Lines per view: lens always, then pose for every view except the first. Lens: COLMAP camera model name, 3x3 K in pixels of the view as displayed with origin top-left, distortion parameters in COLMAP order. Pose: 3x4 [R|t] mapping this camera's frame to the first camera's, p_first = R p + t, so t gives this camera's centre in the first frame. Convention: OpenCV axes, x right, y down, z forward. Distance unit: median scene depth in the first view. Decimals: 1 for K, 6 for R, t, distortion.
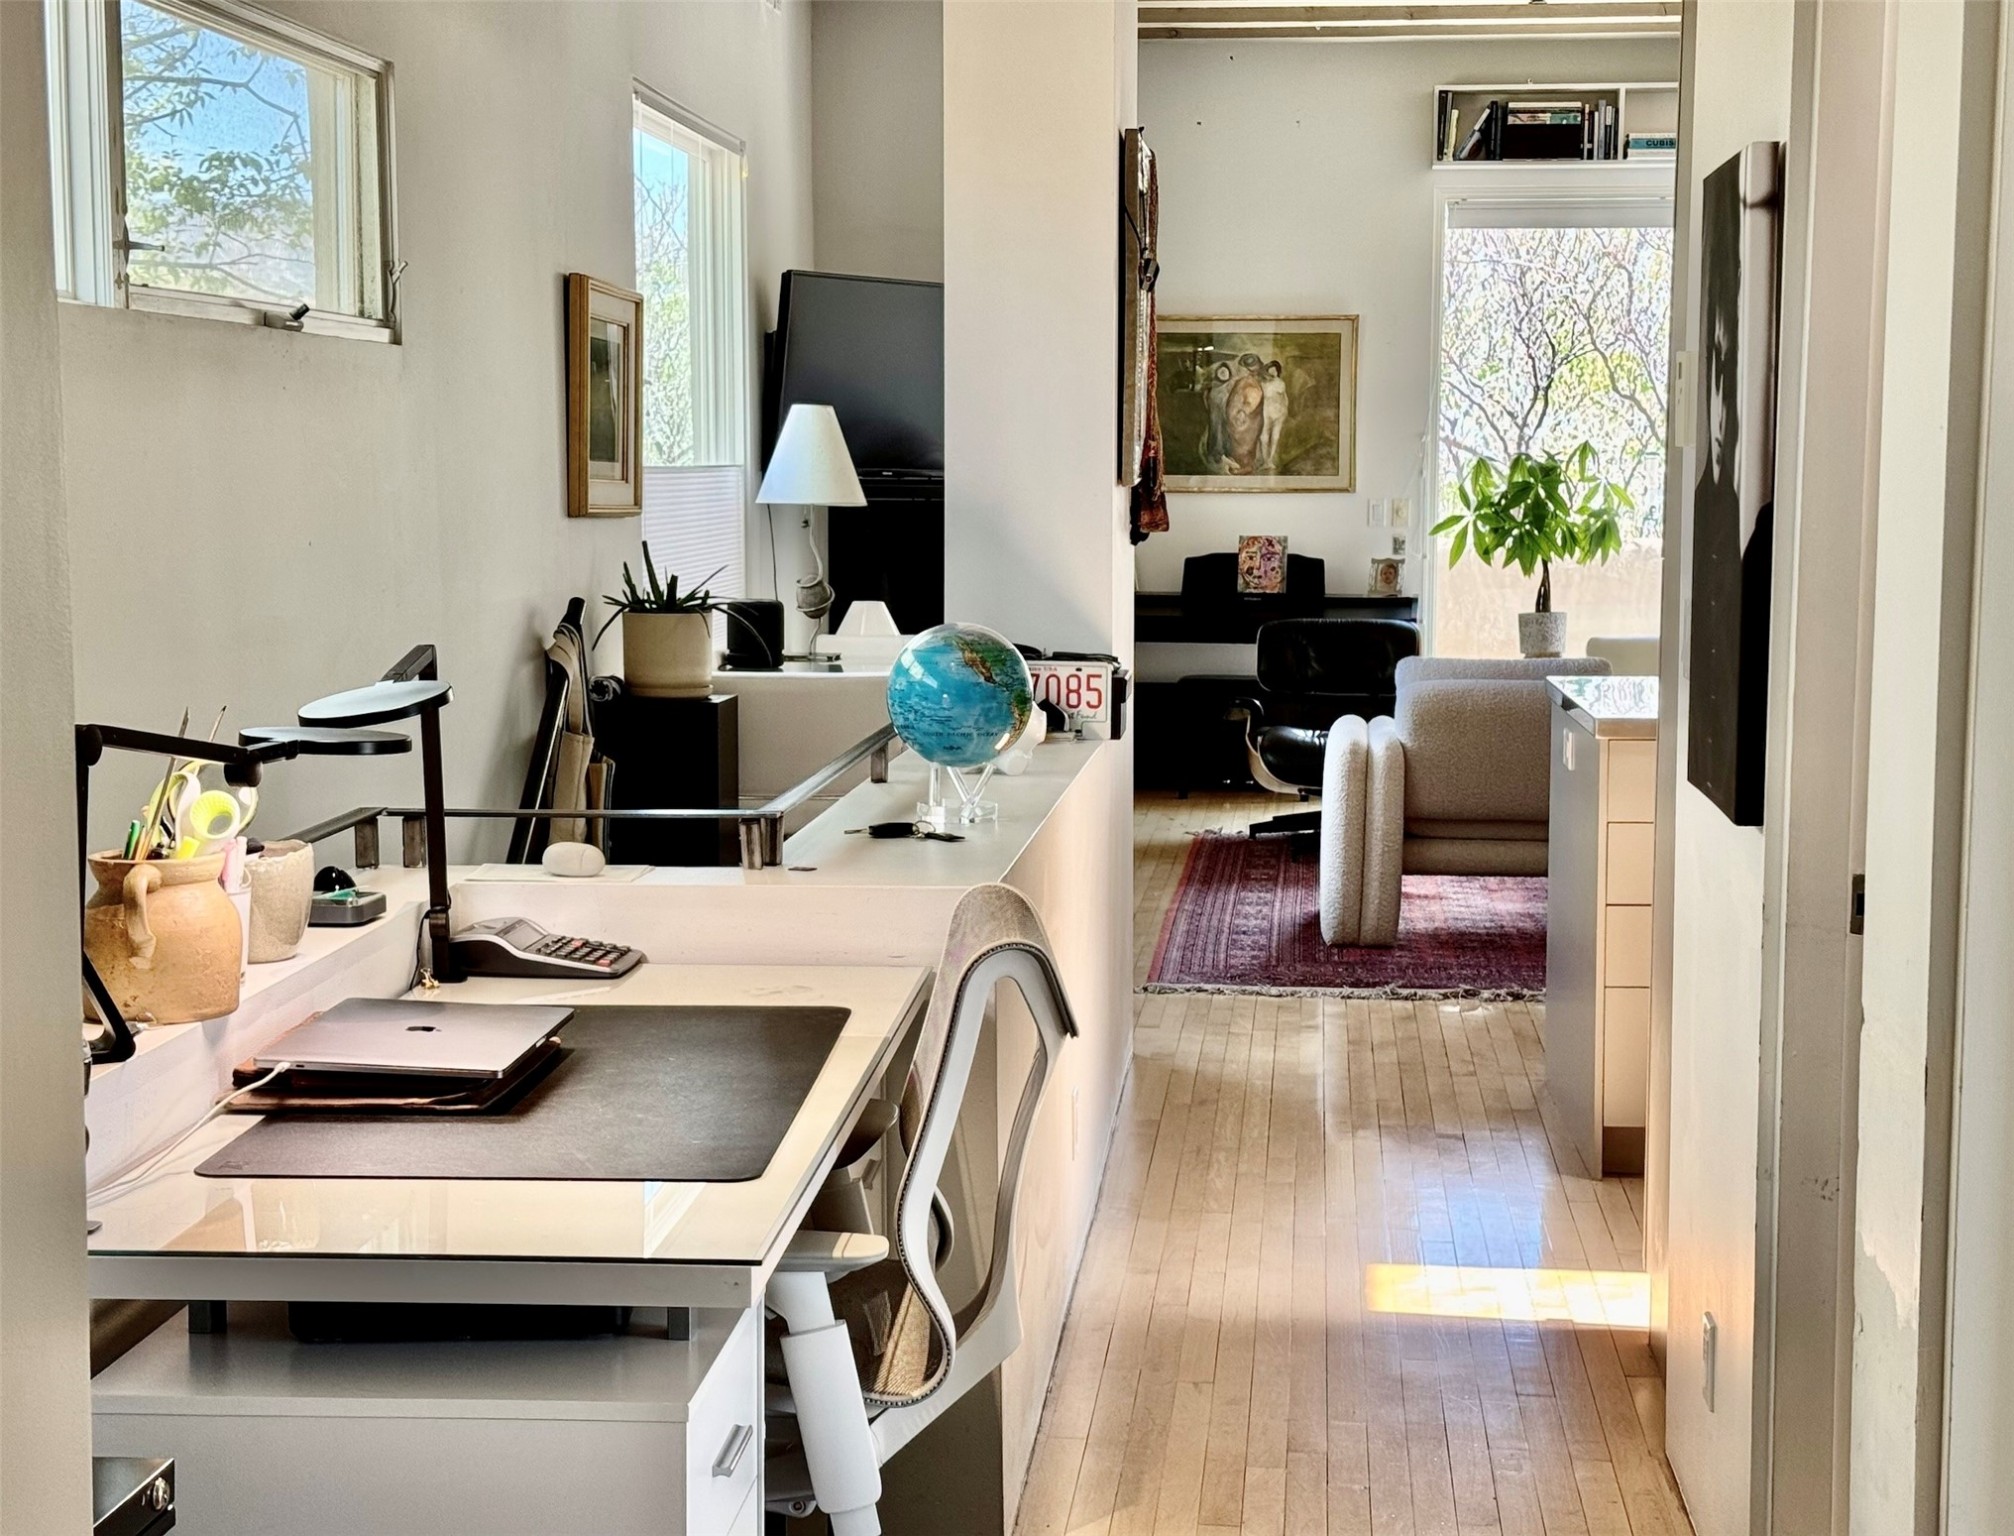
lens RADIAL K [[3405.8, 0, 1004.6], [0, 3405.8, 771.7], [0, 0, 1]] dist [0.208641, 0.000000]
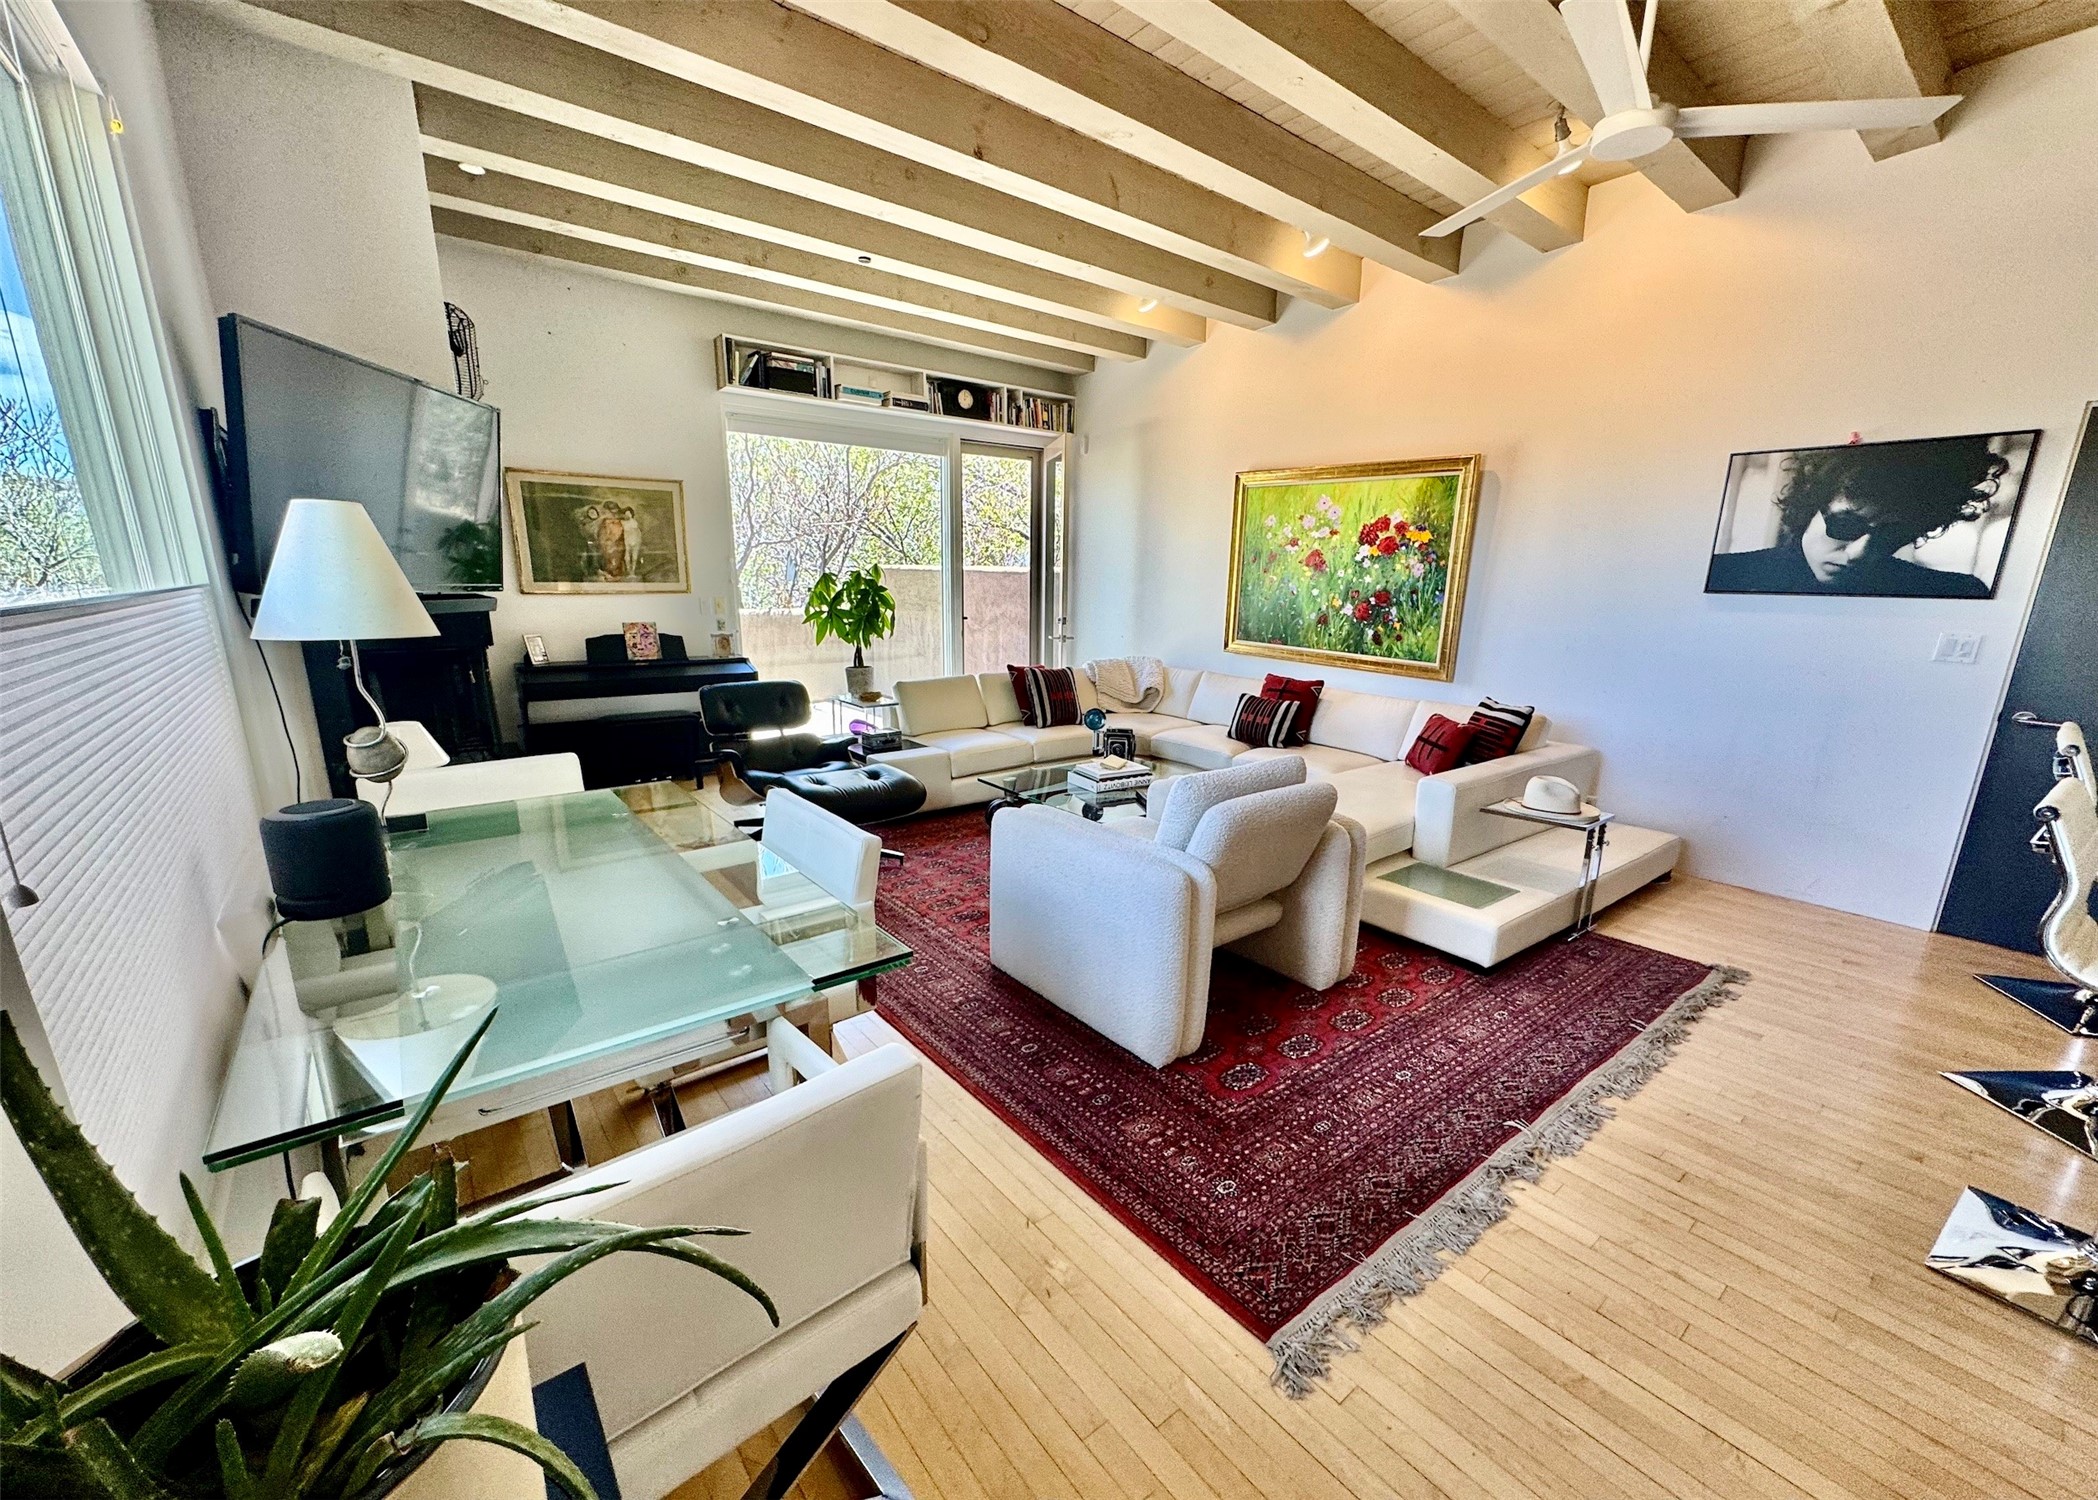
lens RADIAL K [[850.8, 0, 1056.8], [0, 850.8, 775.9], [0, 0, 1]] dist [-0.000443, -0.000221]
pose [[0.723327, -0.157407, 0.672326, -0.059235], [0.055553, 0.983780, 0.170558, -0.056677], [-0.688268, -0.086019, 0.720339, 0.593224]]
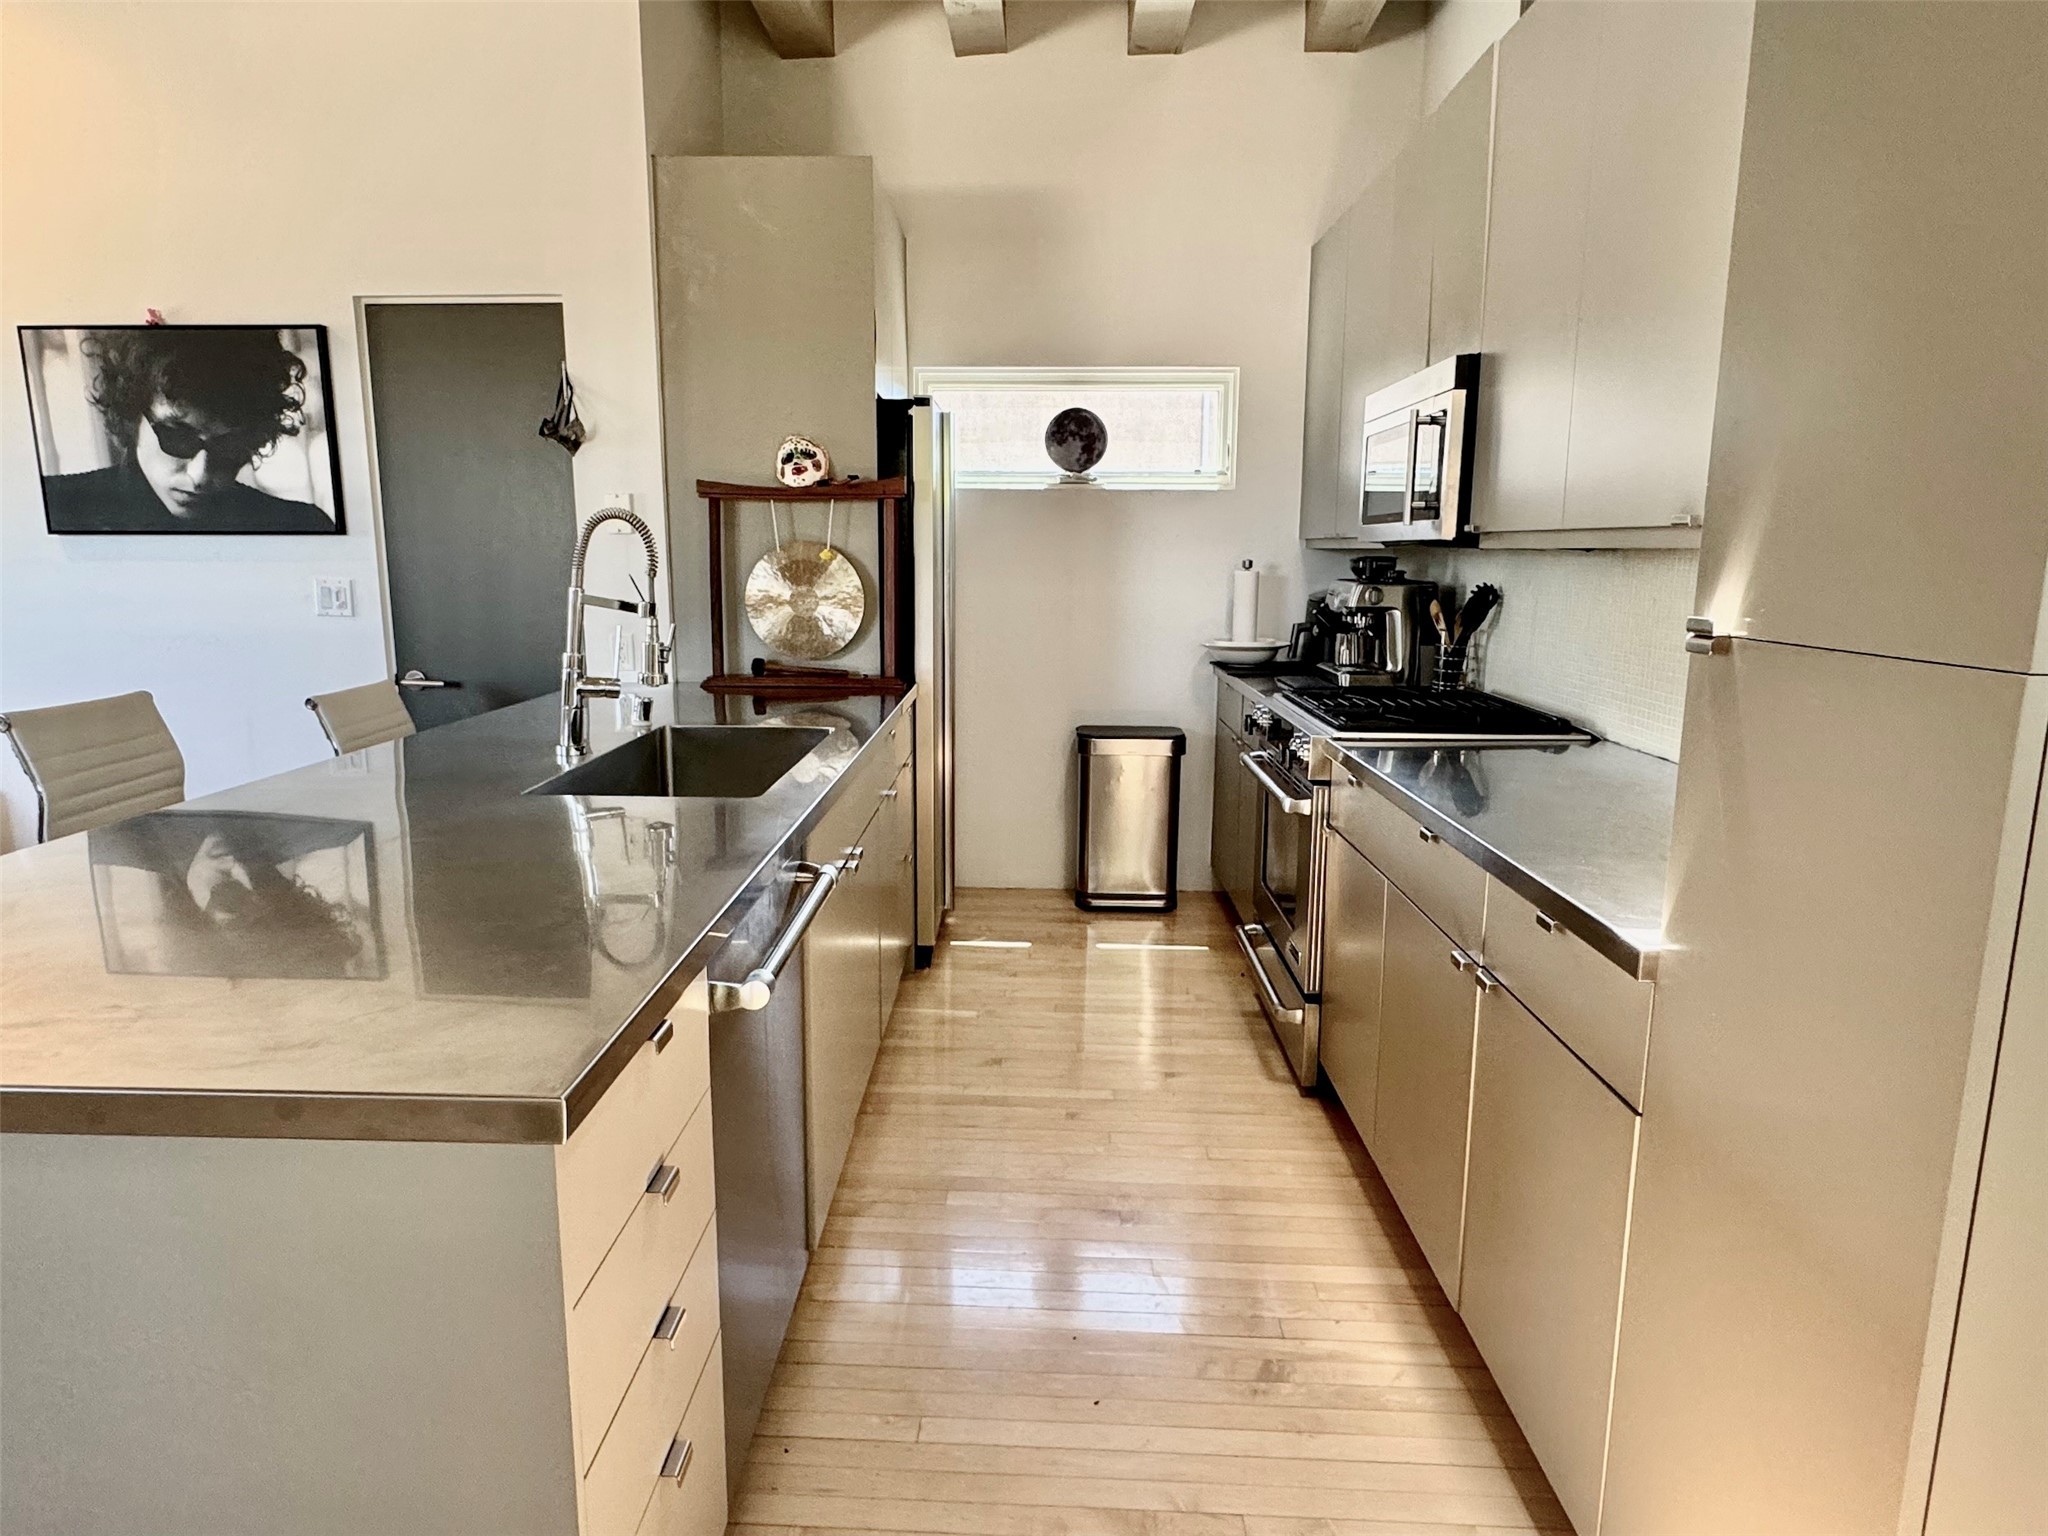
lens RADIAL K [[1218.4, 0, 1028.1], [0, 1218.4, 764.6], [0, 0, 1]] dist [0.004745, 0.001134]
pose [[-0.028535, -0.185602, 0.982211, 0.016875], [0.090800, 0.978067, 0.187457, -0.037318], [-0.995460, 0.094533, -0.011056, 0.445003]]
